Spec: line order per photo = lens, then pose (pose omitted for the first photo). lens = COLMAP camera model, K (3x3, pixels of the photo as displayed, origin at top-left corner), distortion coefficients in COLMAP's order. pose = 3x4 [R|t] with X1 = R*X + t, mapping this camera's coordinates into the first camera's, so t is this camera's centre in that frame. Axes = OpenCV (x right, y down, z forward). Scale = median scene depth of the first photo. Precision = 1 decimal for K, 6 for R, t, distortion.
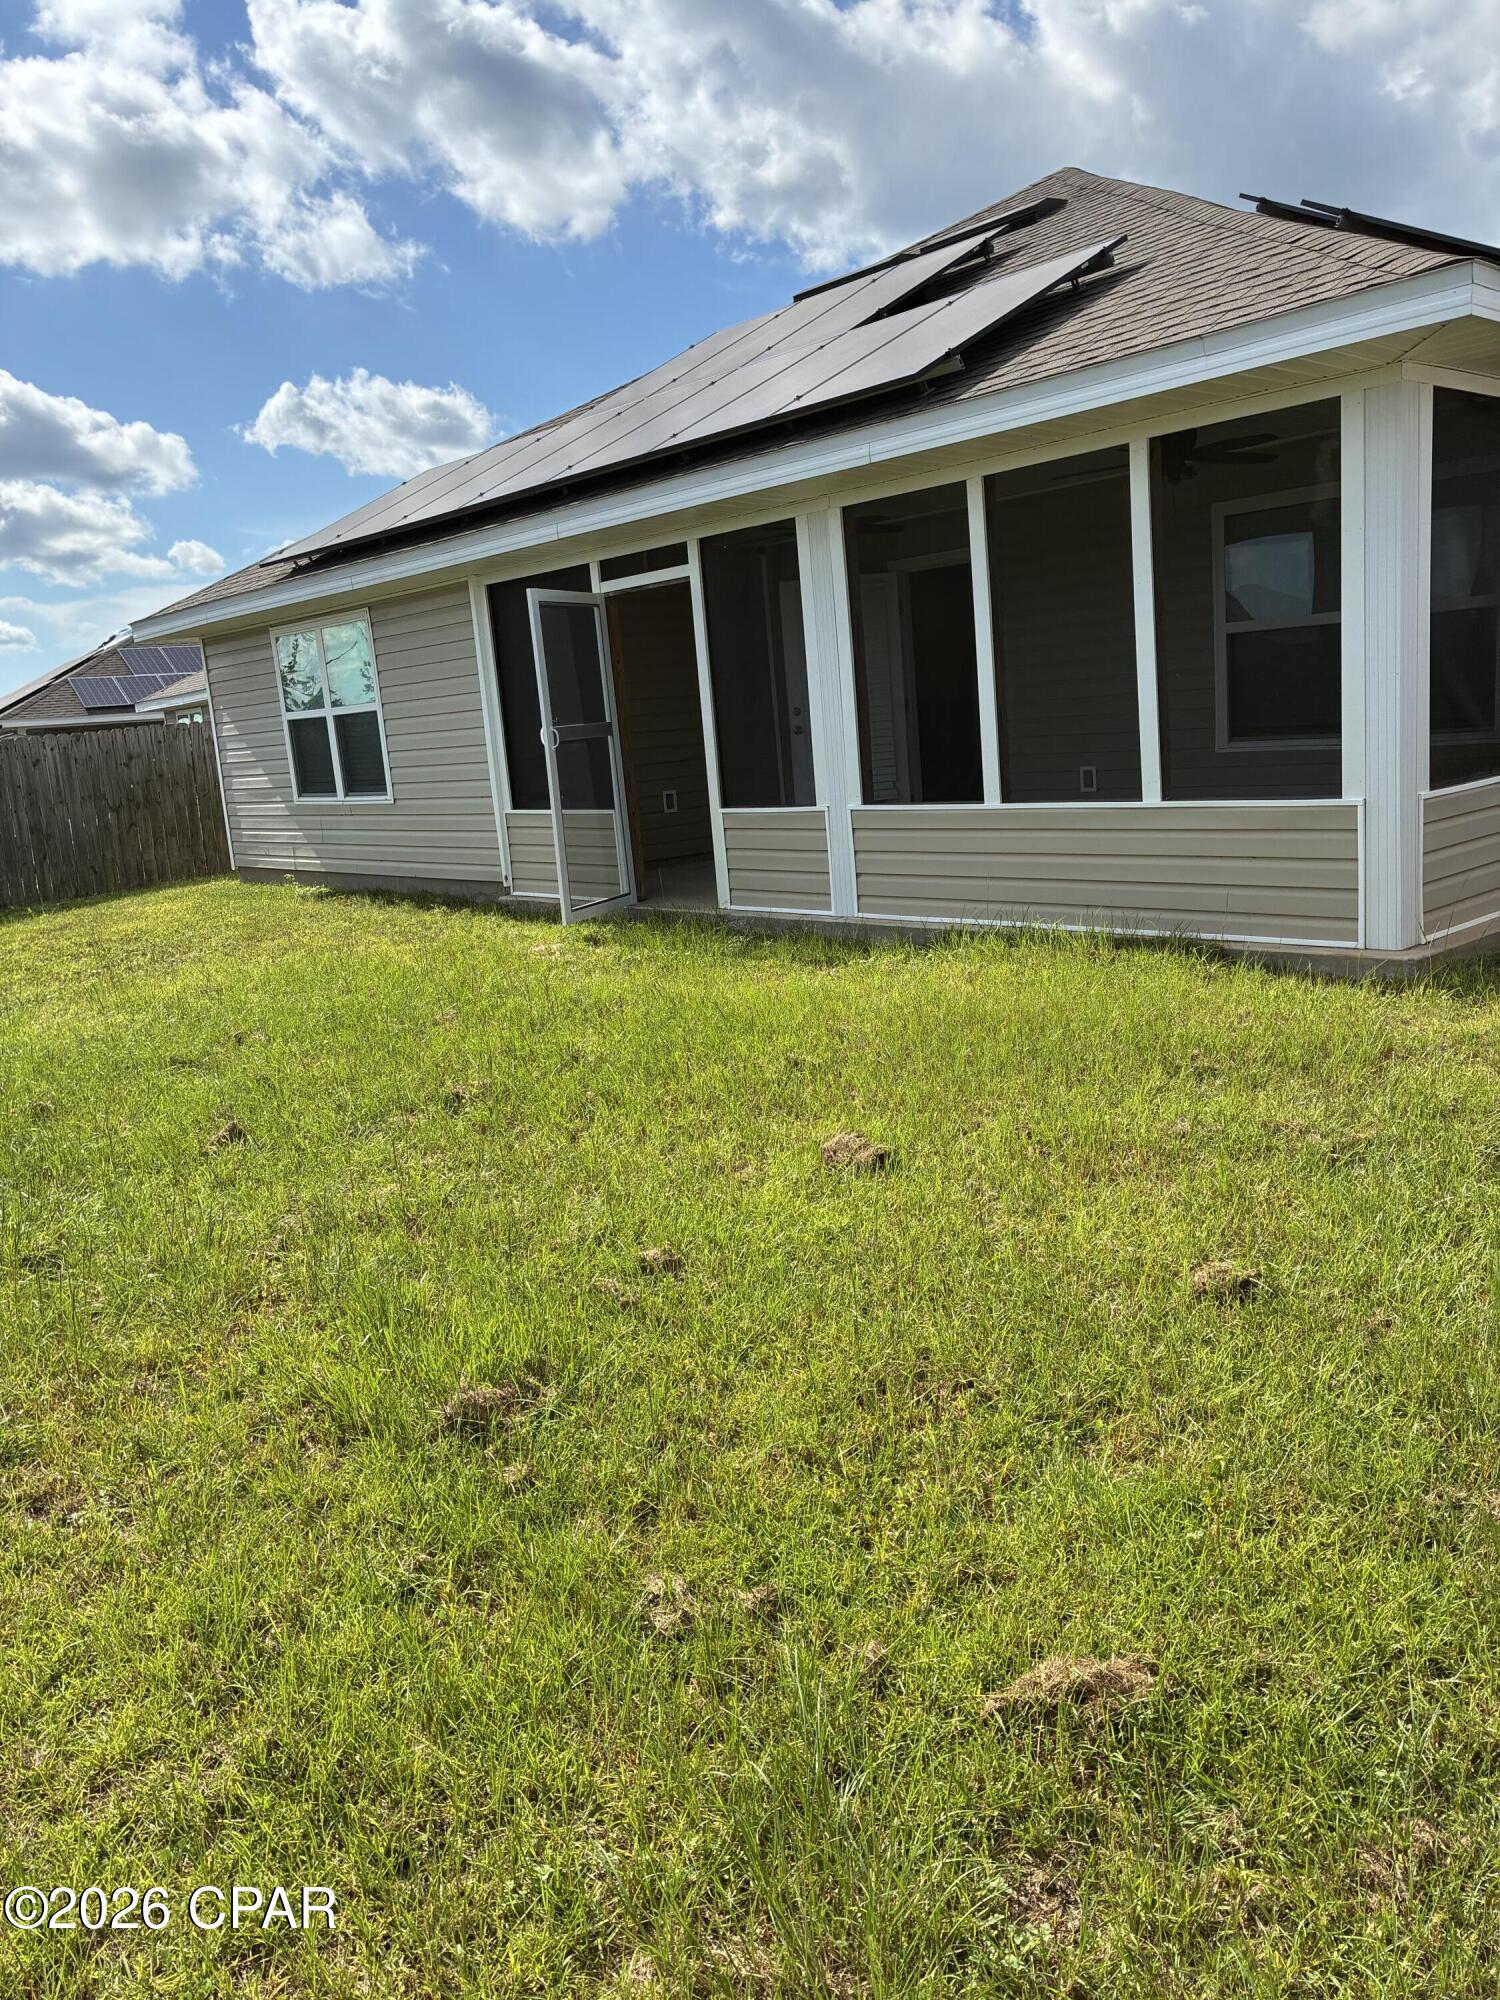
lens RADIAL K [[1434.4, 0, 756.8], [0, 1434.4, 991.0], [0, 0, 1]] dist [0.042373, -0.046801]
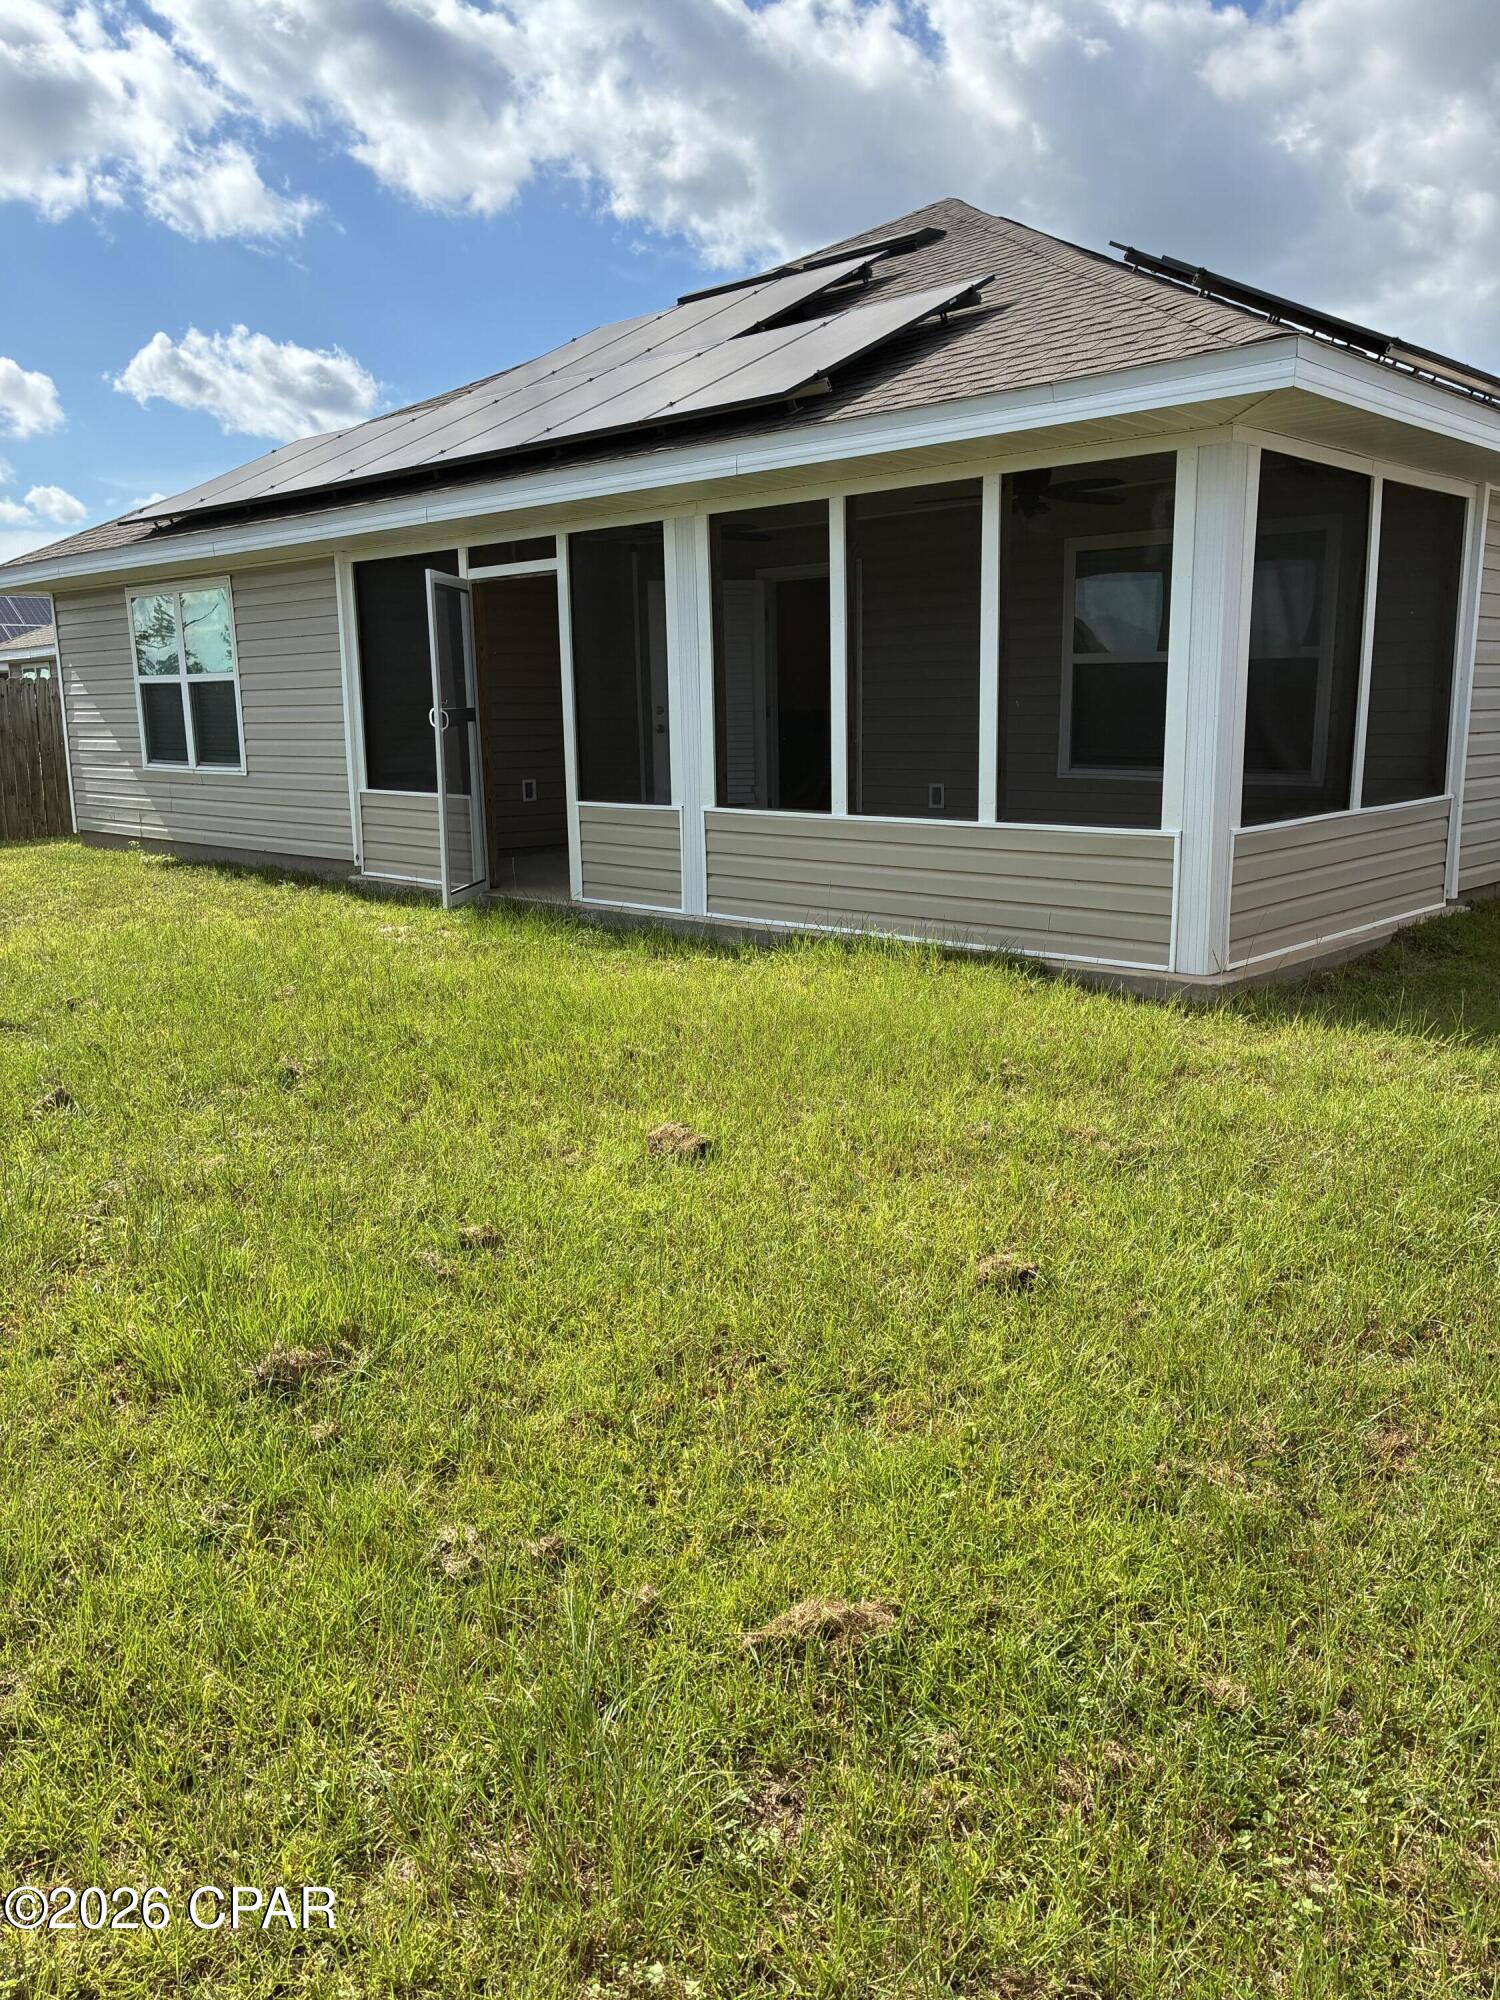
lens RADIAL K [[1523.3, 0, 753.2], [0, 1523.3, 988.8], [0, 0, 1]] dist [0.043562, -0.061297]
pose [[0.996016, 0.053502, 0.071346, 0.041503], [-0.053022, 0.998556, -0.008604, 0.009949], [-0.071704, 0.004787, 0.997414, -0.109771]]
